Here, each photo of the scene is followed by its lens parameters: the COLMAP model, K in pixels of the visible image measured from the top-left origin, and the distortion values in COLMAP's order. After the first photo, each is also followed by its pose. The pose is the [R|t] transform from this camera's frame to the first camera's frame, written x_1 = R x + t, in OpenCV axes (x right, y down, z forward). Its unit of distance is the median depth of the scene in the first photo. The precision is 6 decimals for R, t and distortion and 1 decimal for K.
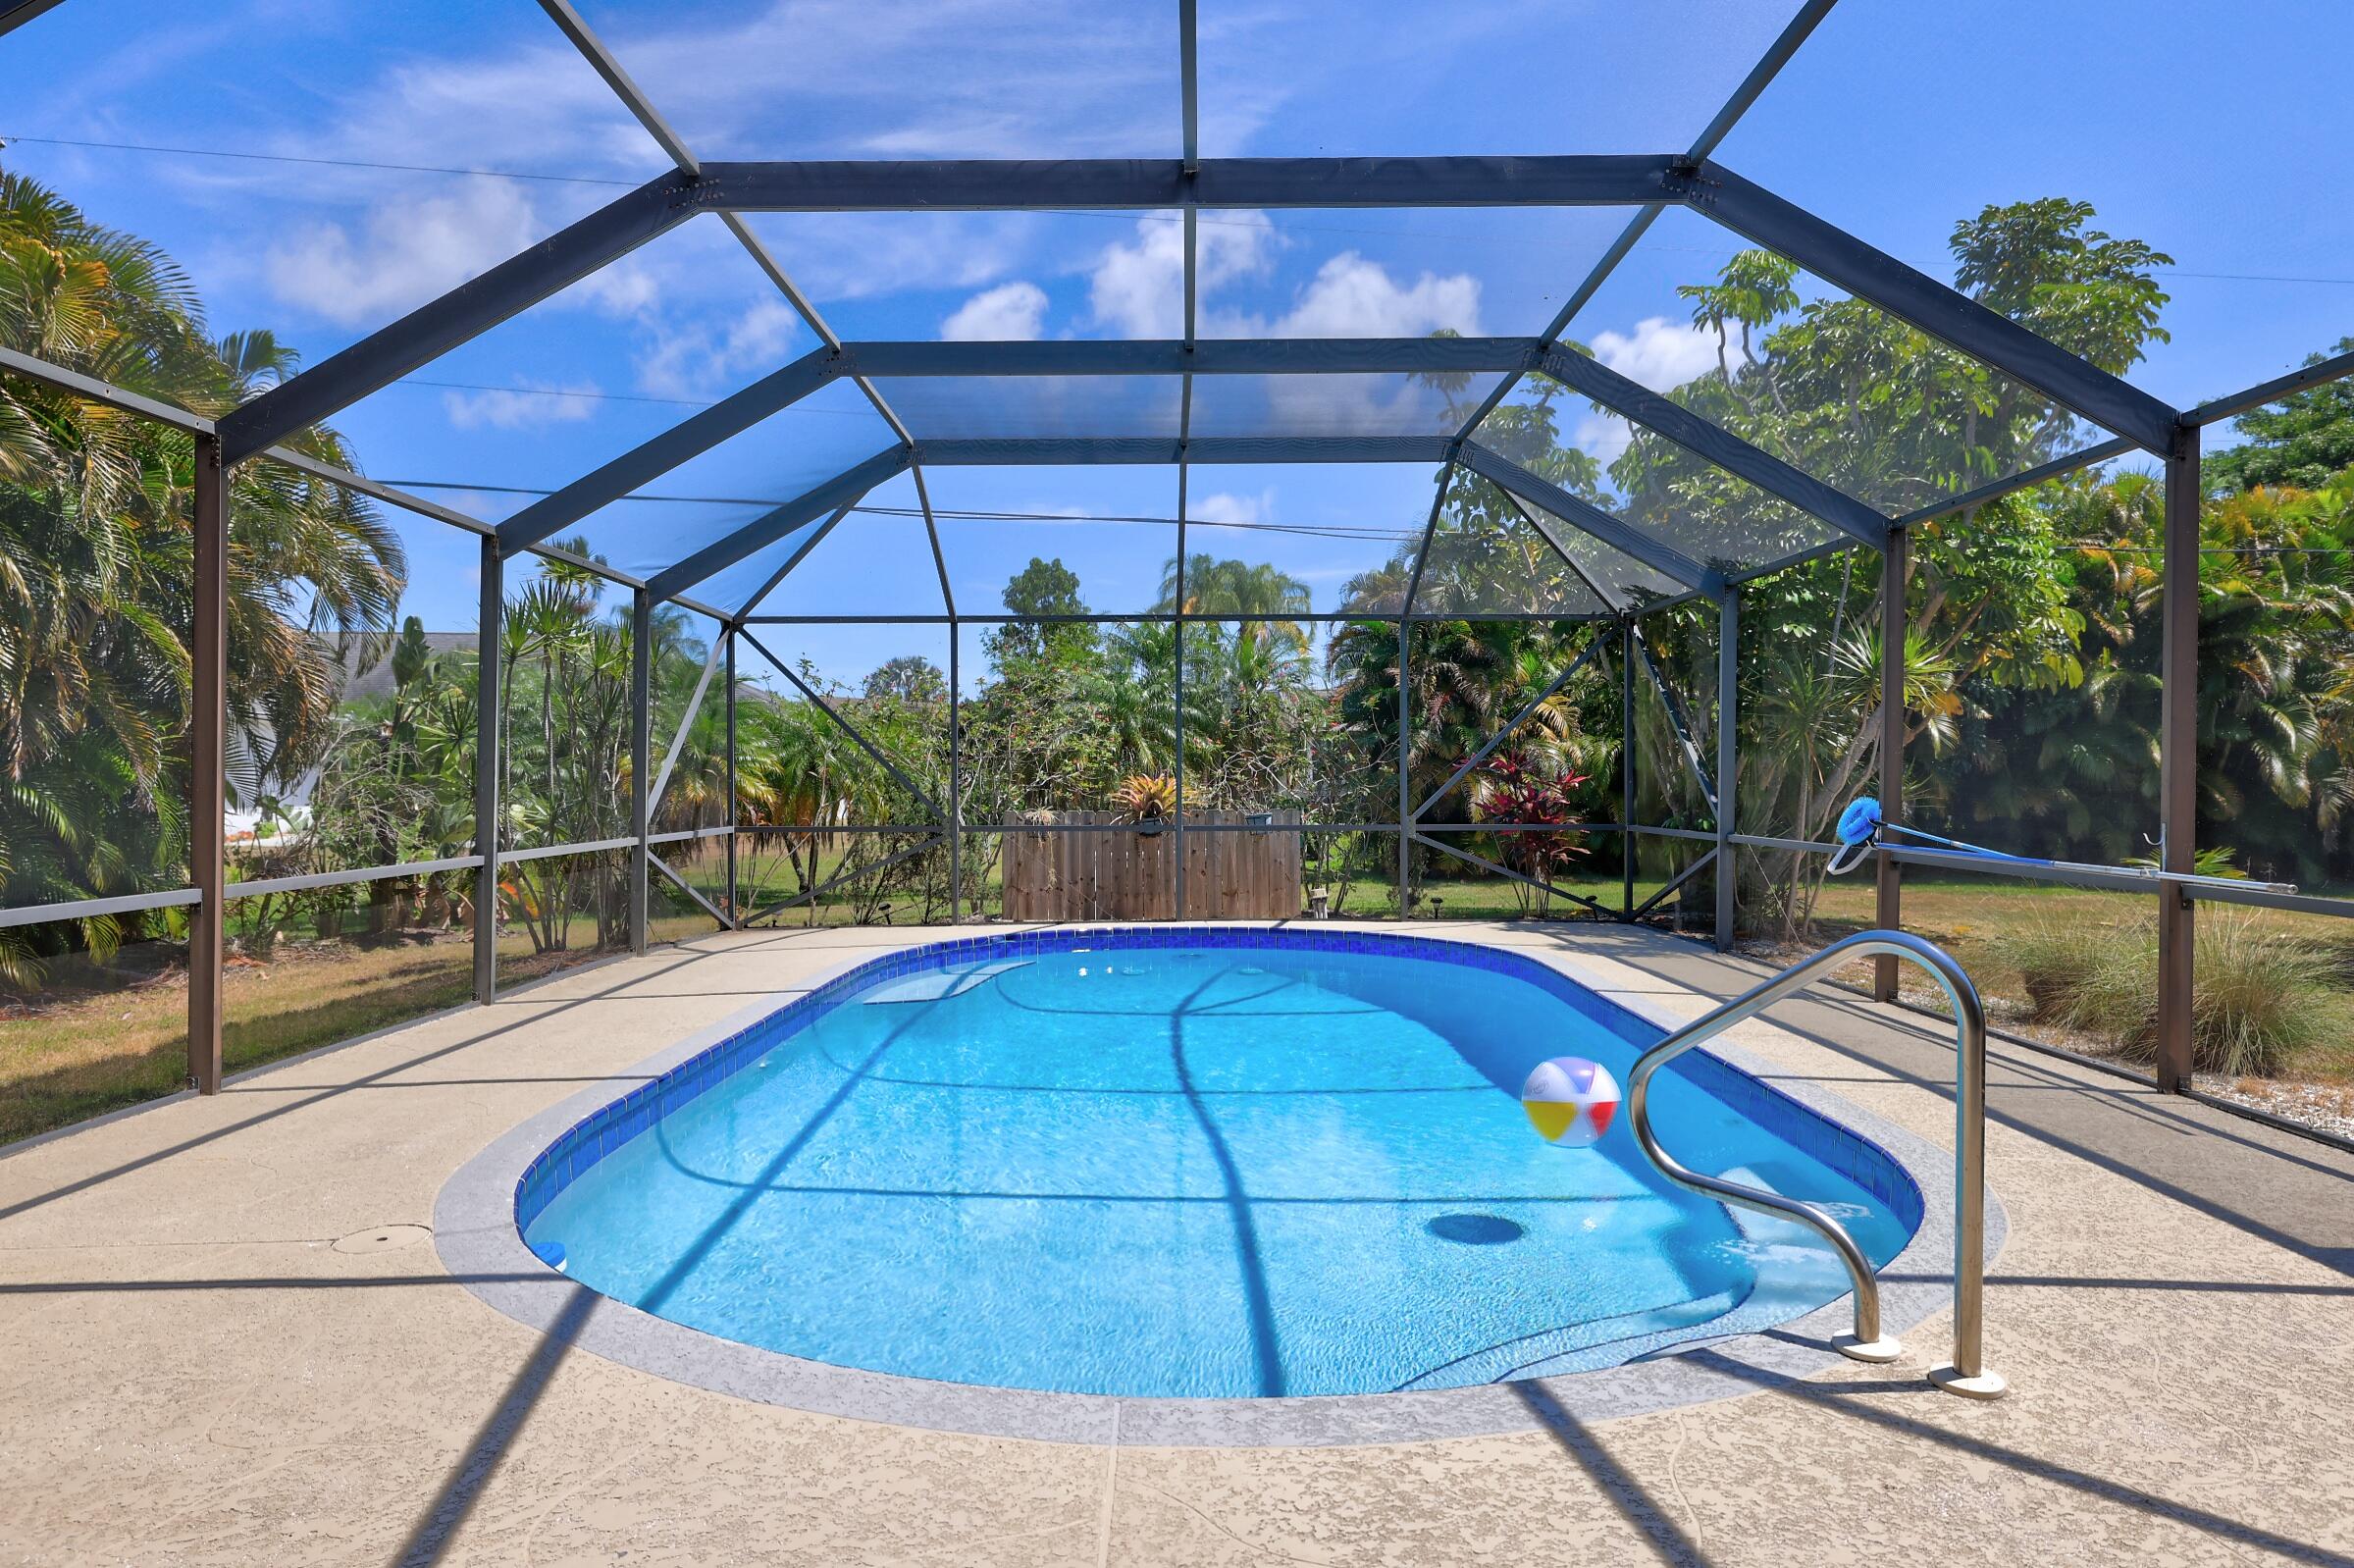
lens RADIAL K [[1427.5, 0, 1166.3], [0, 1427.5, 786.0], [0, 0, 1]] dist [0.000469, 0.002338]
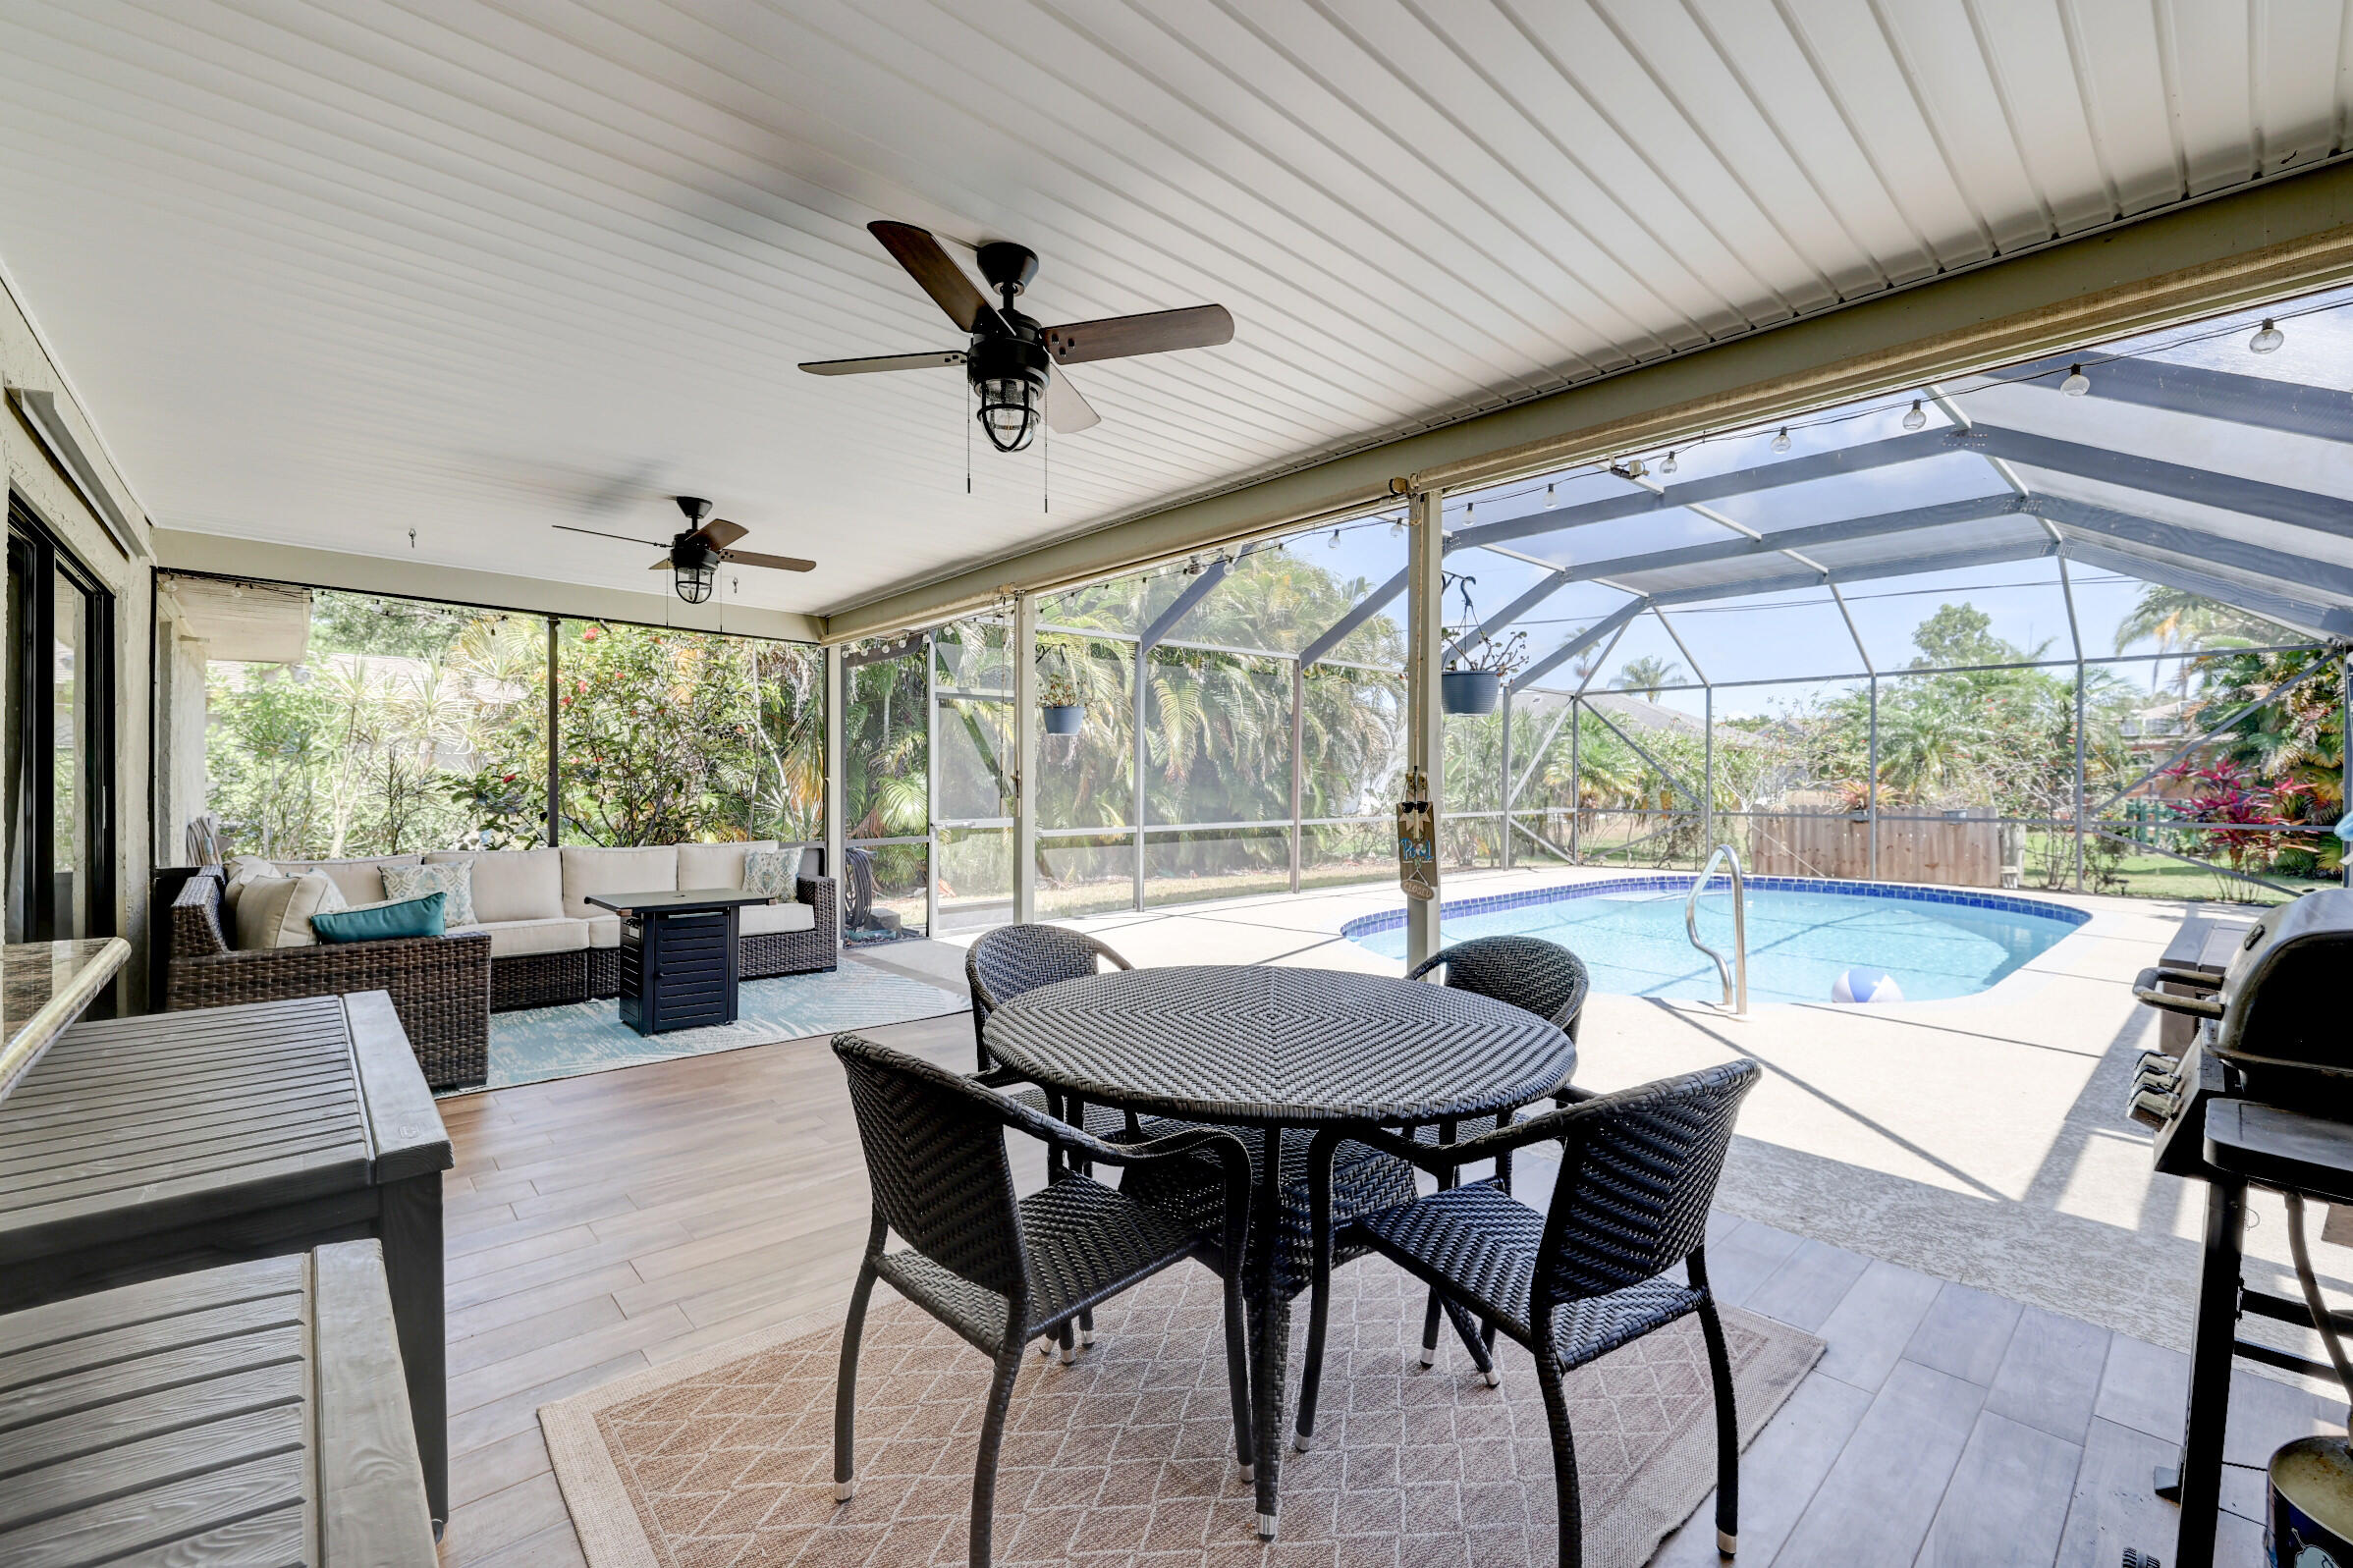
lens RADIAL K [[983.8, 0, 1164.9], [0, 983.8, 782.8], [0, 0, 1]] dist [0.001090, -0.000336]
pose [[0.672809, 0.004807, -0.739800, 0.265986], [-0.007967, 0.999968, -0.000748, 0.000522], [0.739773, 0.006398, 0.672826, -0.216503]]
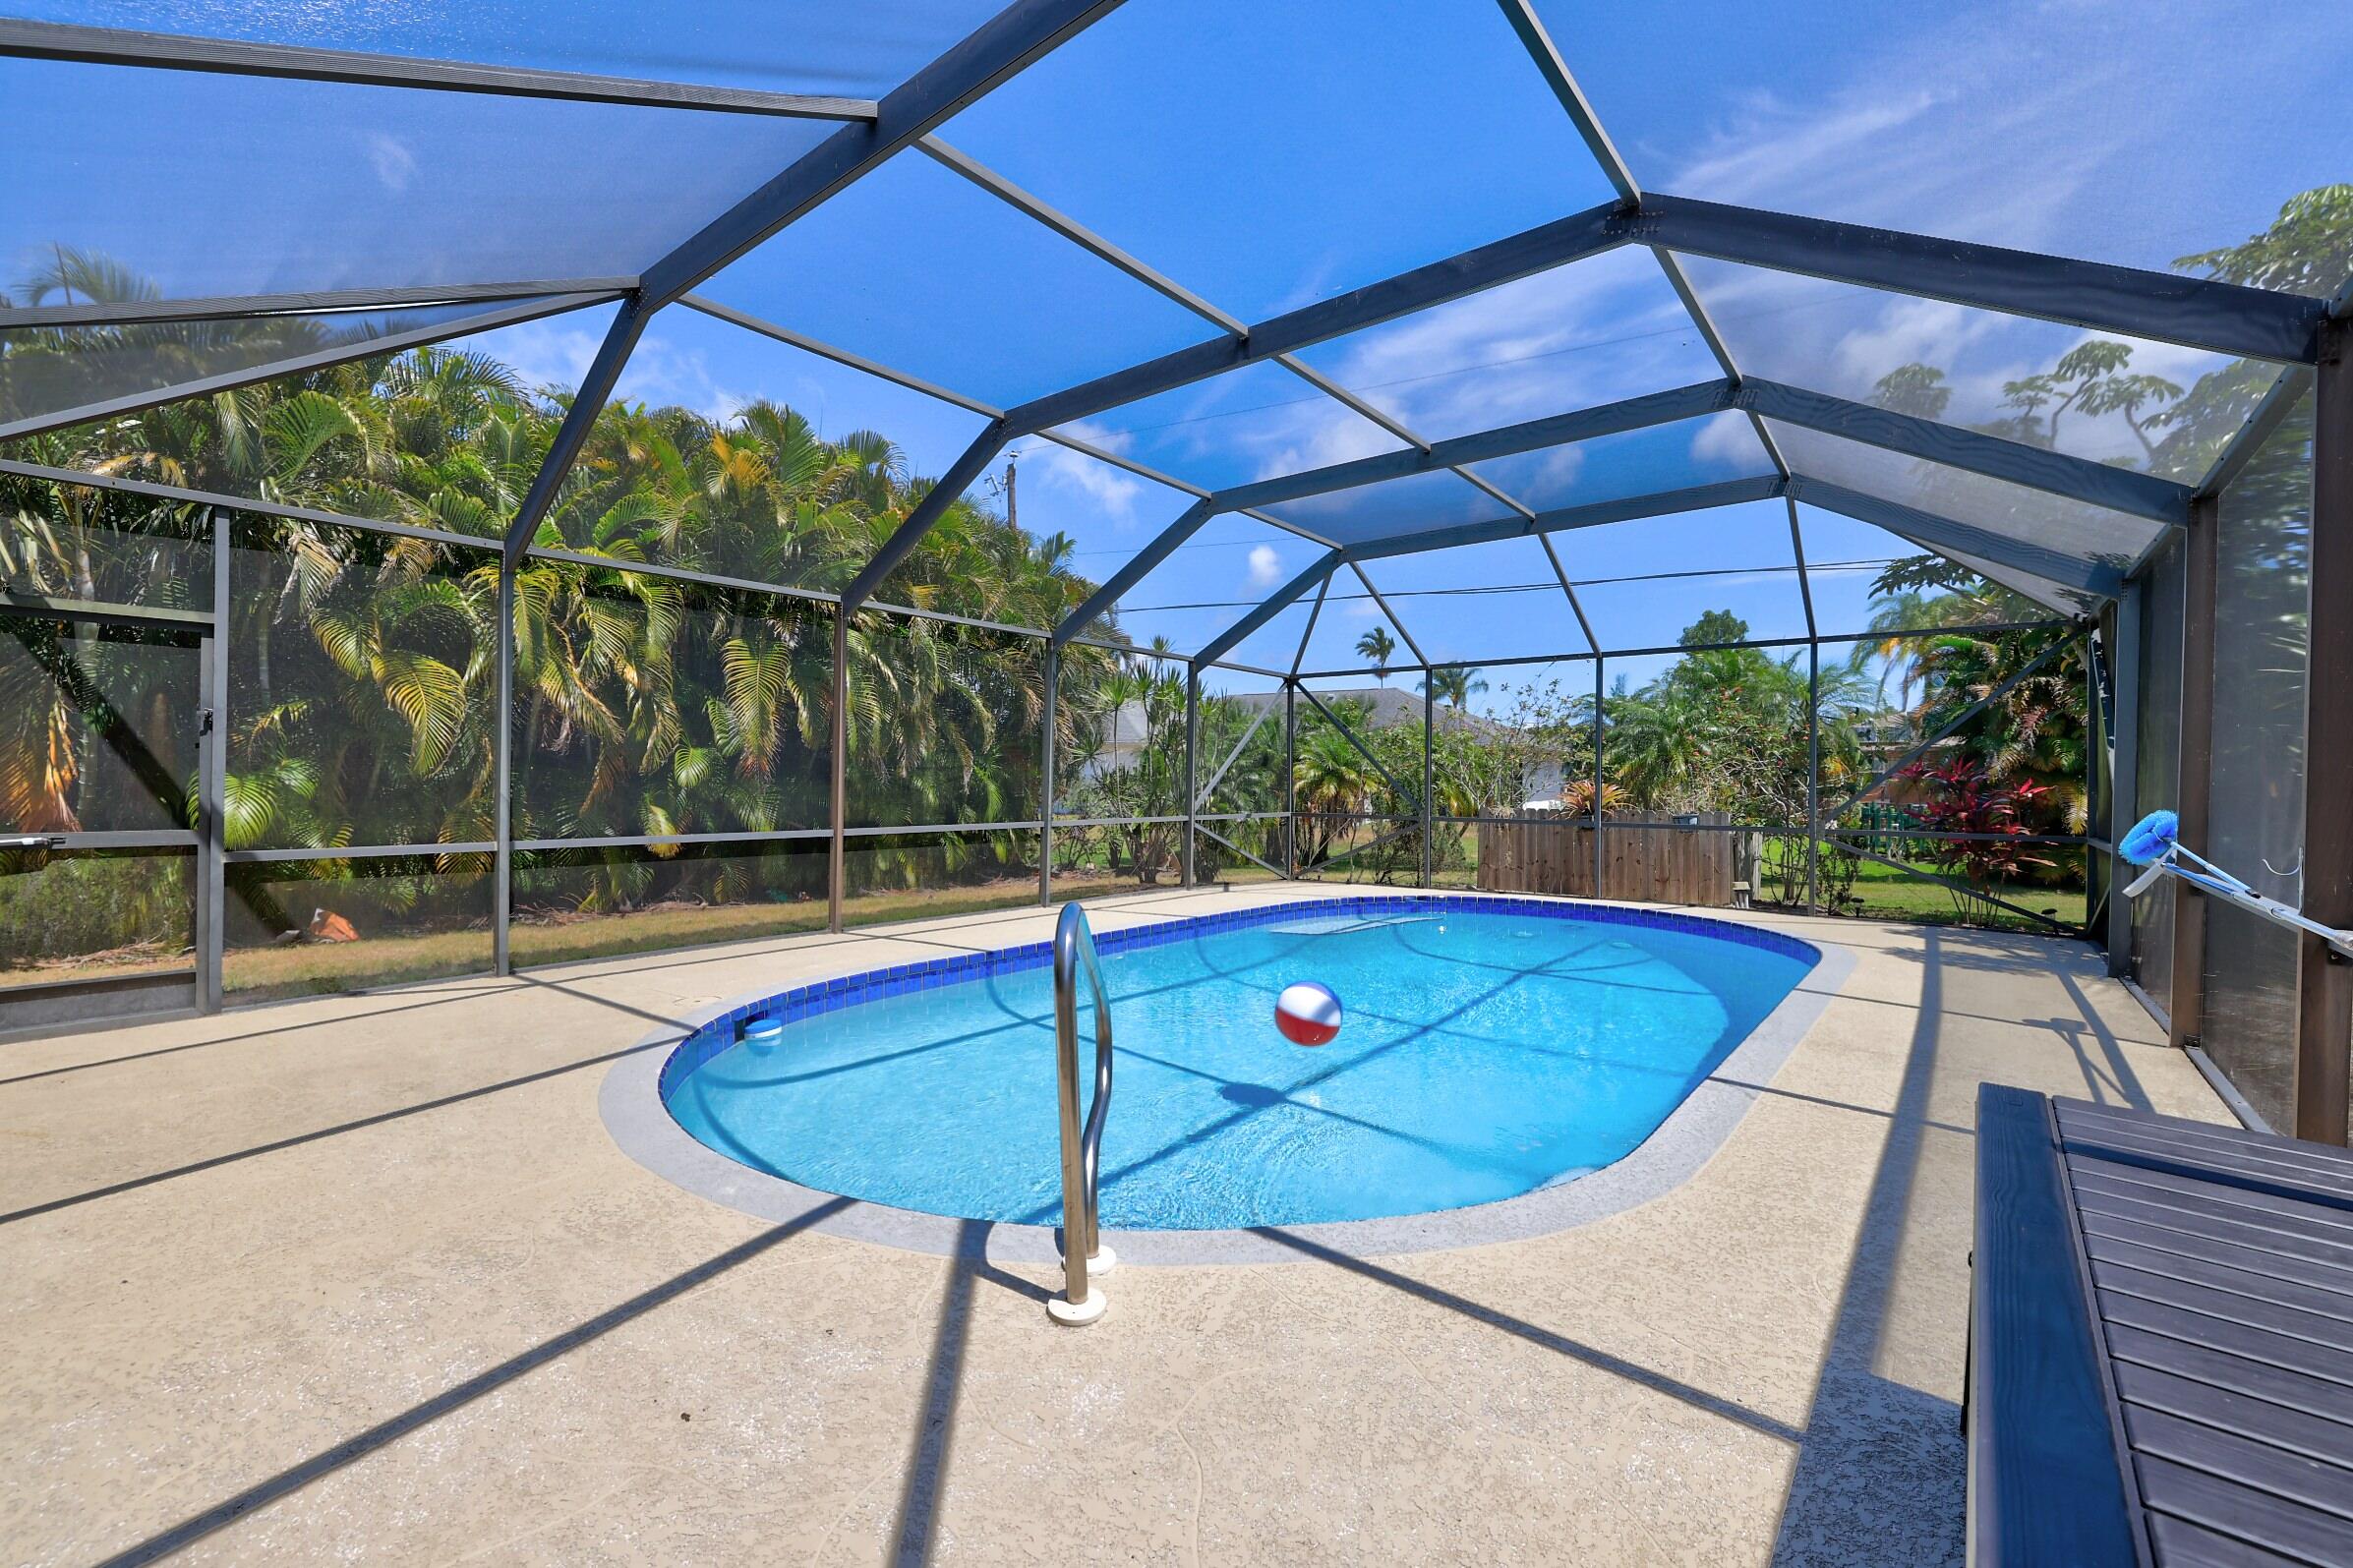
lens RADIAL K [[983.8, 0, 1167.2], [0, 983.8, 780.0], [0, 0, 1]] dist [0.001090, -0.000336]
pose [[0.781112, 0.009091, -0.624325, 0.248377], [-0.015239, 0.999874, -0.004507, 0.000767], [0.624205, 0.013034, 0.781152, 0.097609]]
